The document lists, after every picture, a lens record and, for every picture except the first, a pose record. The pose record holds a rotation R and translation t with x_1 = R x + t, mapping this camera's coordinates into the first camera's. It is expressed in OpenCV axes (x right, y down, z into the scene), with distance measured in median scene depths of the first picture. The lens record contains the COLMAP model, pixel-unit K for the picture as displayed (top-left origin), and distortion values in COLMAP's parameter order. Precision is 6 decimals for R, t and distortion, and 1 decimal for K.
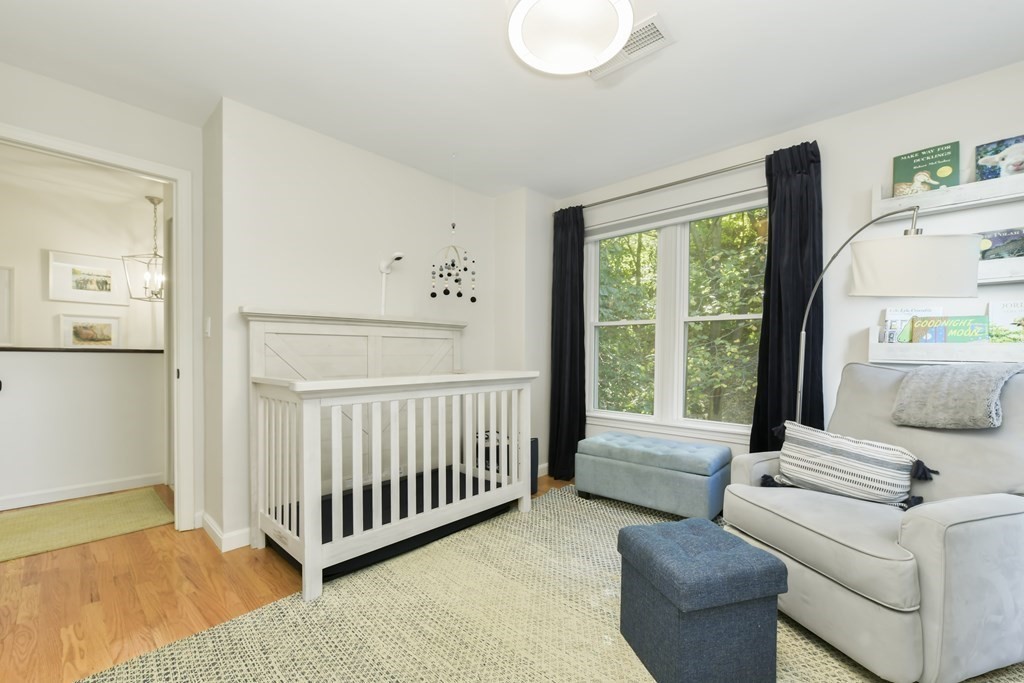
lens RADIAL K [[412.2, 0, 515.9], [0, 412.2, 360.2], [0, 0, 1]] dist [-0.002555, -0.000553]
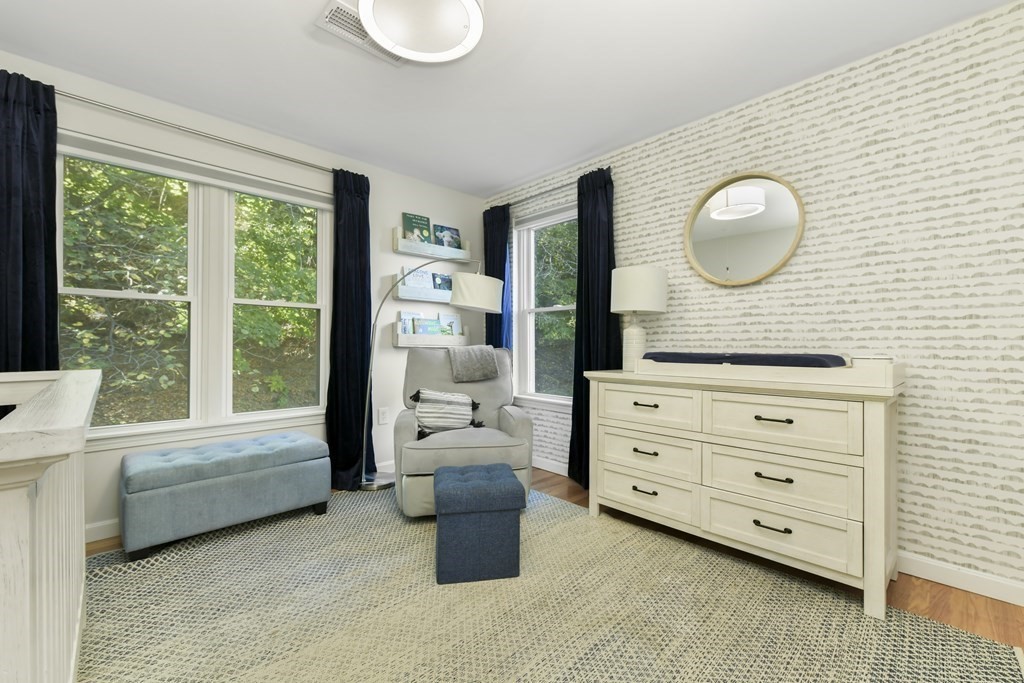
lens RADIAL K [[412.2, 0, 512.1], [0, 412.2, 344.5], [0, 0, 1]] dist [-0.002555, -0.000553]
pose [[0.093765, -0.002411, 0.995591, -0.581790], [0.012686, 0.999919, 0.001227, 0.000456], [-0.995514, 0.012515, 0.093788, 0.470096]]
